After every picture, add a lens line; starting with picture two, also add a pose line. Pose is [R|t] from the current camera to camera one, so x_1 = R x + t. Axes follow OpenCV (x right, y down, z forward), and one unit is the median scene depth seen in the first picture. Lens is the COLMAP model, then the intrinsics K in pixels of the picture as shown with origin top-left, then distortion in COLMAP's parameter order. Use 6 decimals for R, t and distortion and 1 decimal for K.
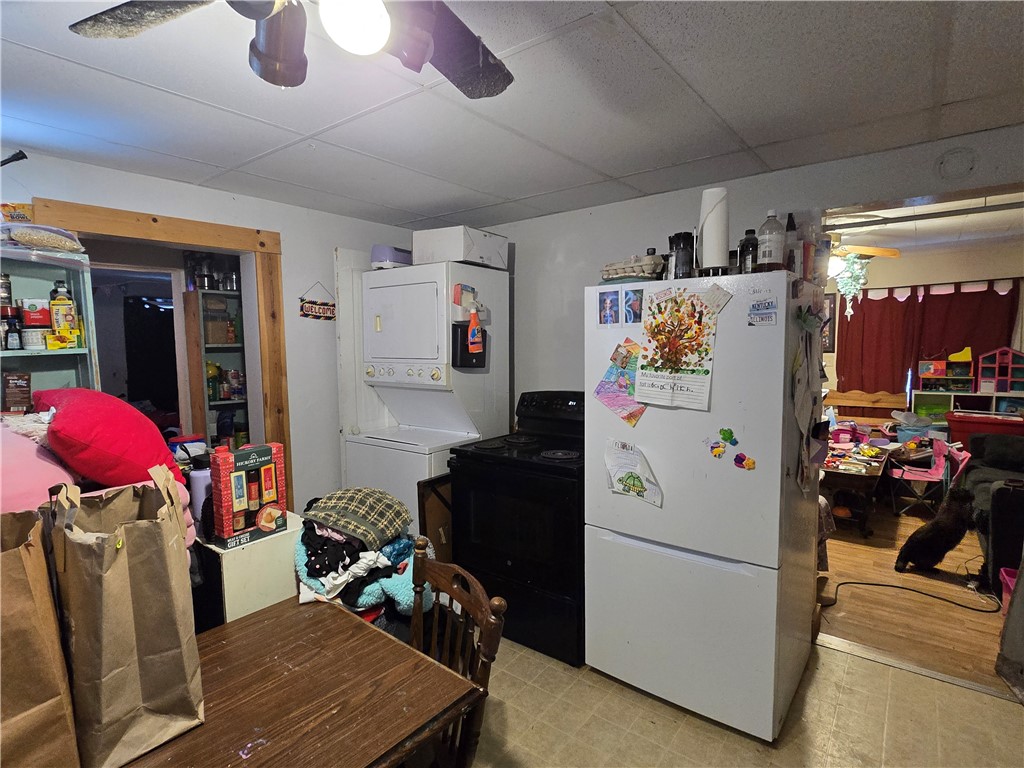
lens RADIAL K [[525.8, 0, 510.8], [0, 525.8, 382.5], [0, 0, 1]] dist [-0.019484, 0.003286]
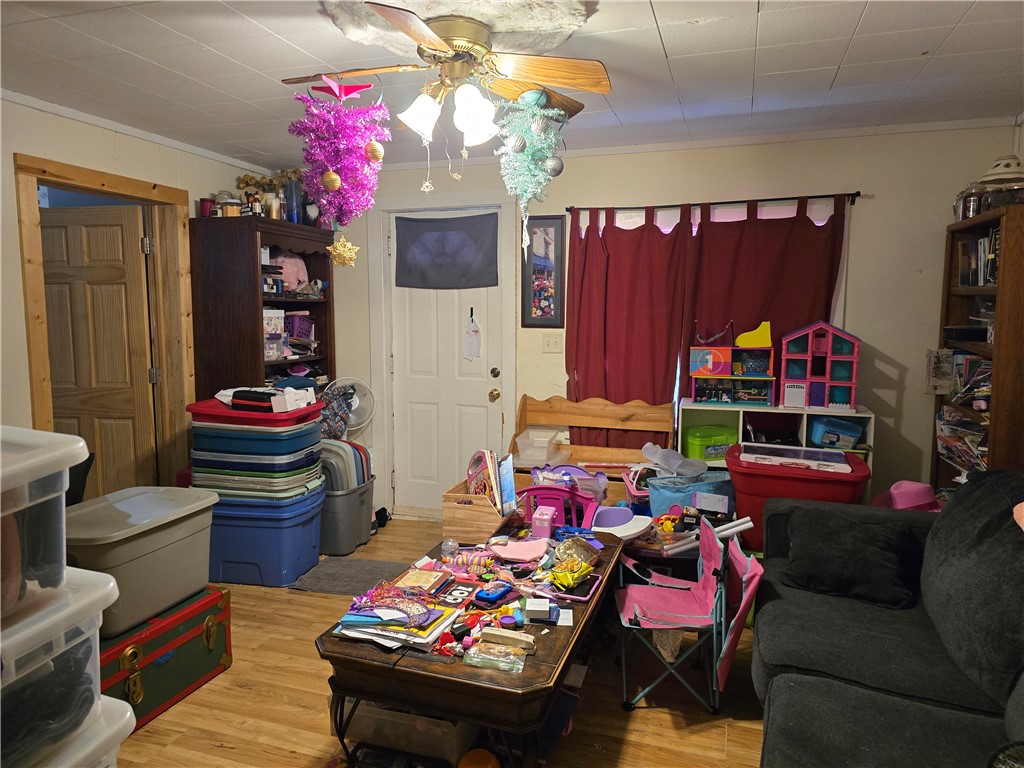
lens RADIAL K [[693.1, 0, 511.1], [0, 693.1, 385.0], [0, 0, 1]] dist [0.004984, -0.010582]
pose [[0.936237, -0.025761, 0.350423, 0.383113], [0.009328, 0.998779, 0.048503, -0.039837], [-0.351245, -0.042142, 0.935335, 0.420980]]
